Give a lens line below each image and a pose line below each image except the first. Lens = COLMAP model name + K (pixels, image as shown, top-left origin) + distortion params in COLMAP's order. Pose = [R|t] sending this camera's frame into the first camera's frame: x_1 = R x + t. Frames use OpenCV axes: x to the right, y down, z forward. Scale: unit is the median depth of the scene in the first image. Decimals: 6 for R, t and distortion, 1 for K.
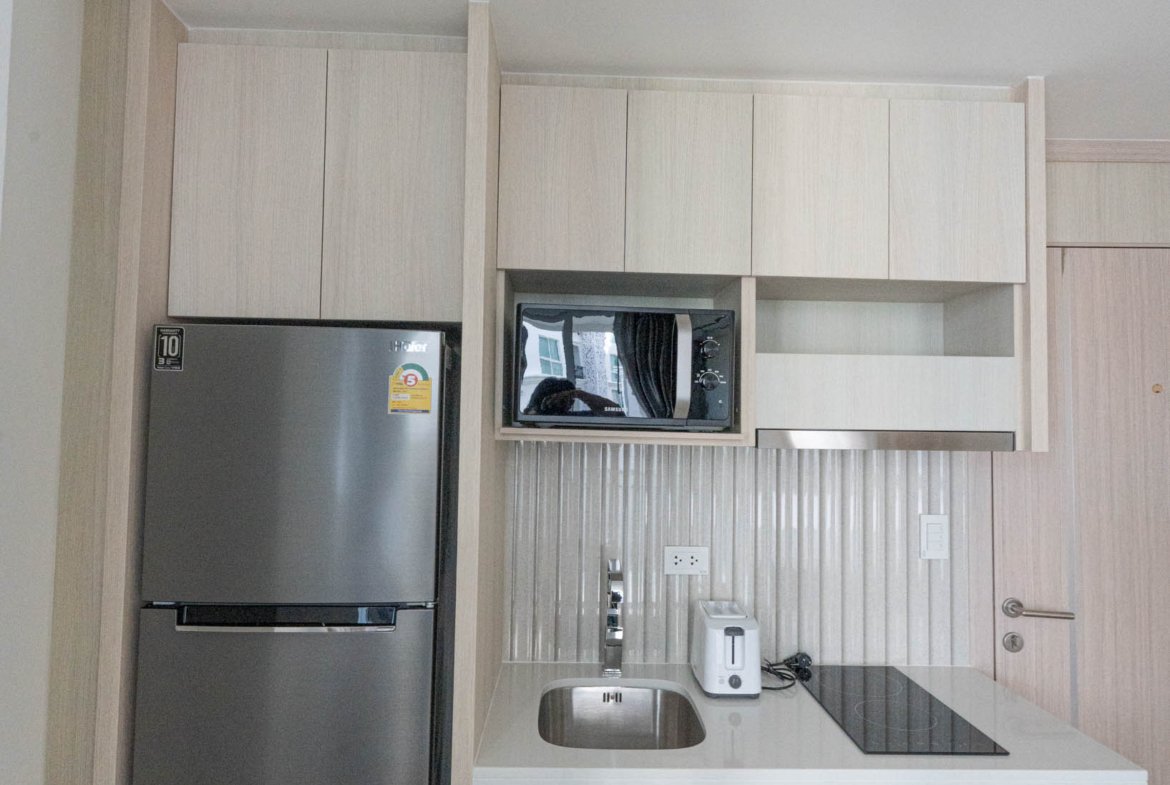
lens RADIAL K [[717.4, 0, 581.8], [0, 717.4, 399.1], [0, 0, 1]] dist [-0.000206, 0.000262]
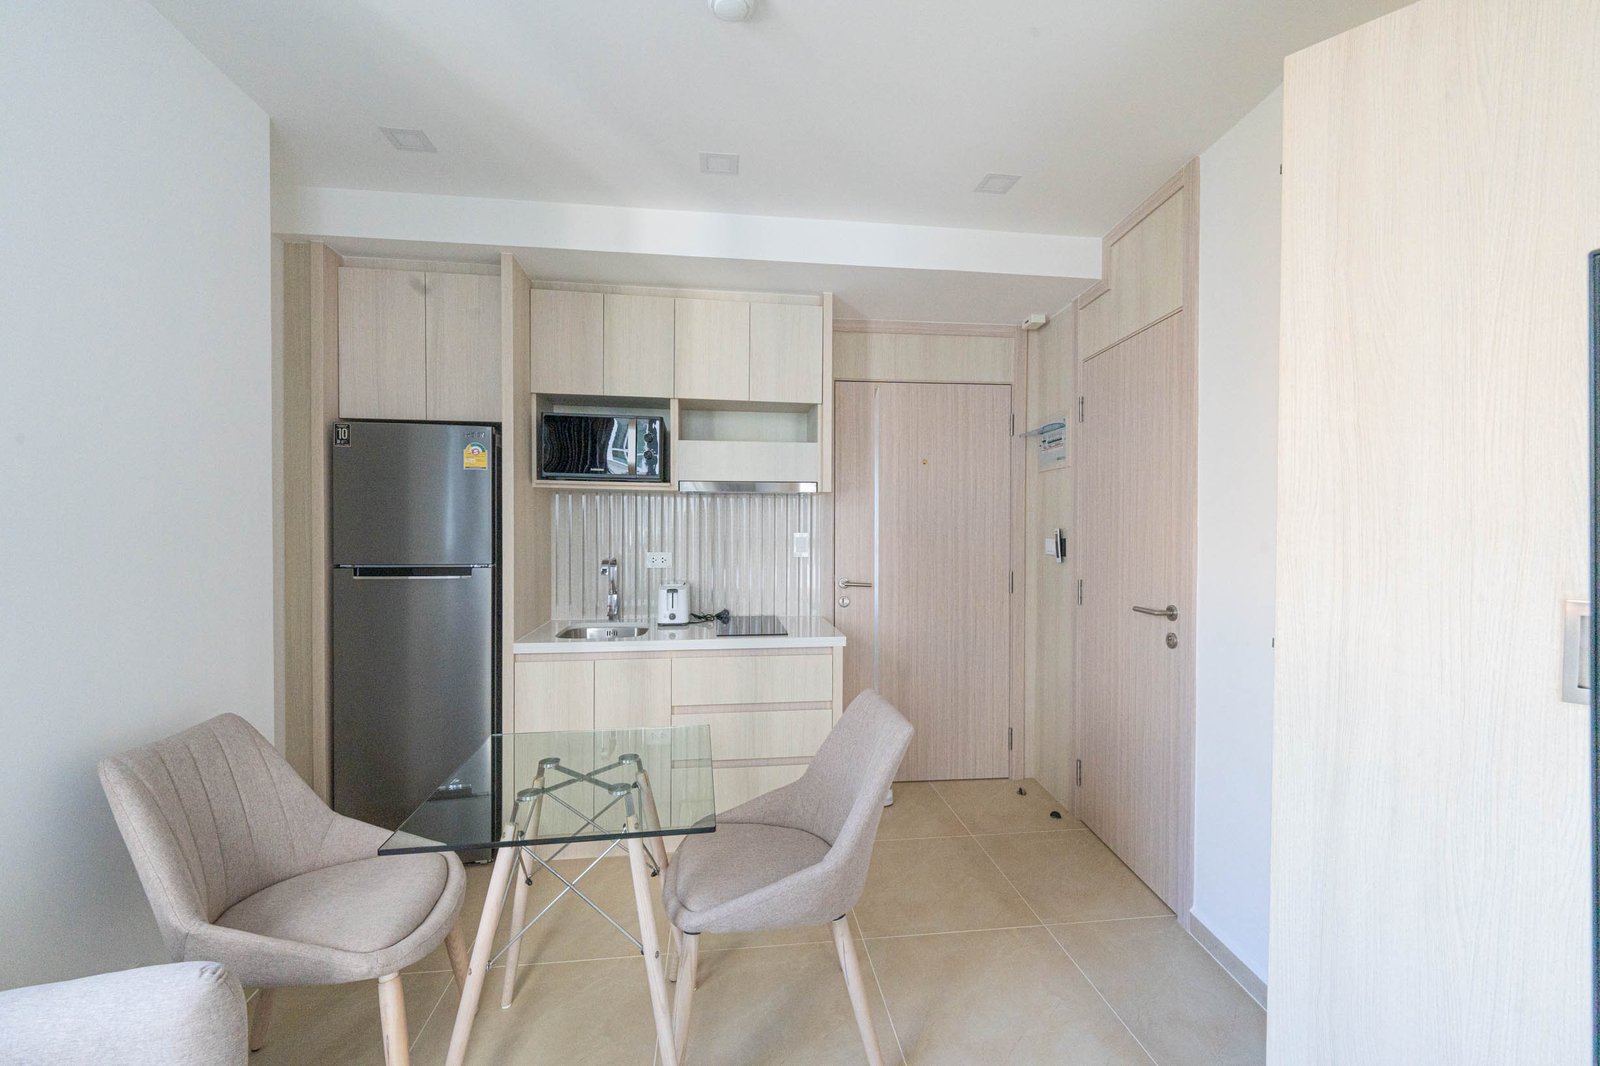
lens RADIAL K [[650.0, 0, 800.0], [0, 650.0, 533.0], [0, 0, 1]] dist [0.001463, -0.000128]
pose [[0.993789, -0.013311, 0.110481, 0.355154], [0.007103, 0.998383, 0.056393, 0.081073], [-0.111053, -0.055258, 0.992277, -0.698329]]
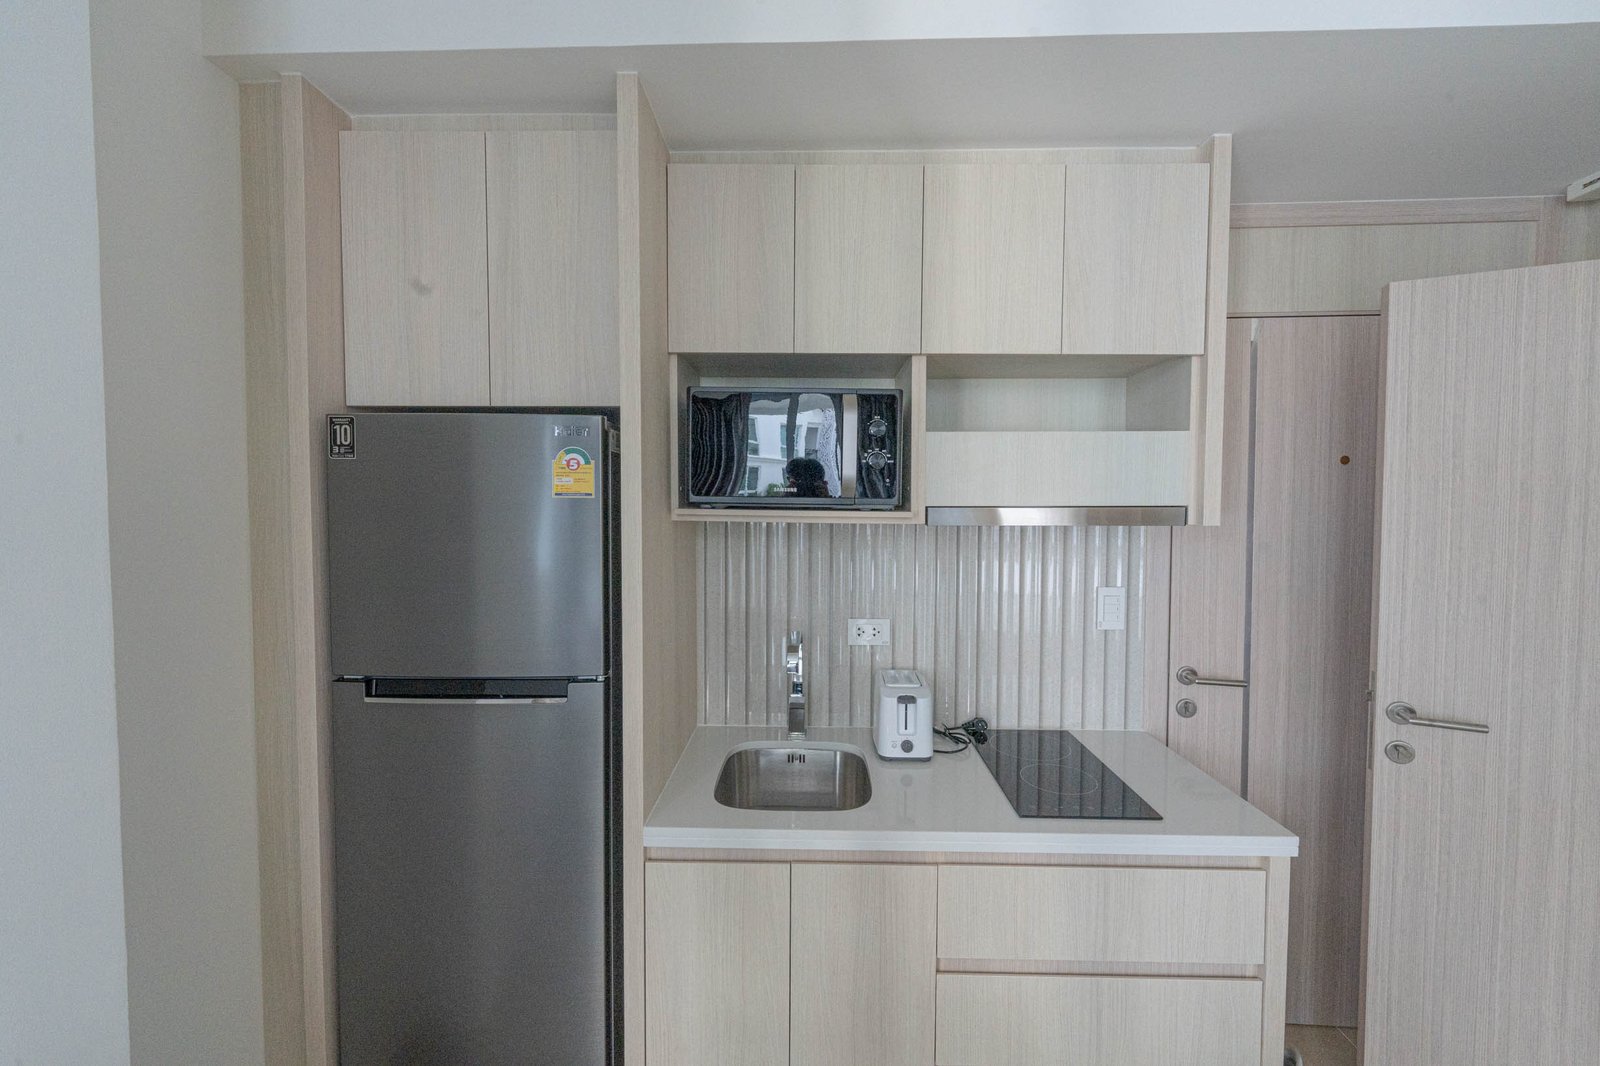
lens RADIAL K [[650.0, 0, 800.0], [0, 650.0, 533.0], [0, 0, 1]] dist [0.001463, -0.000128]
pose [[0.998754, -0.010874, -0.048698, 0.104751], [0.014894, 0.996442, 0.082961, -0.000473], [0.047623, -0.083583, 0.995362, 0.065372]]
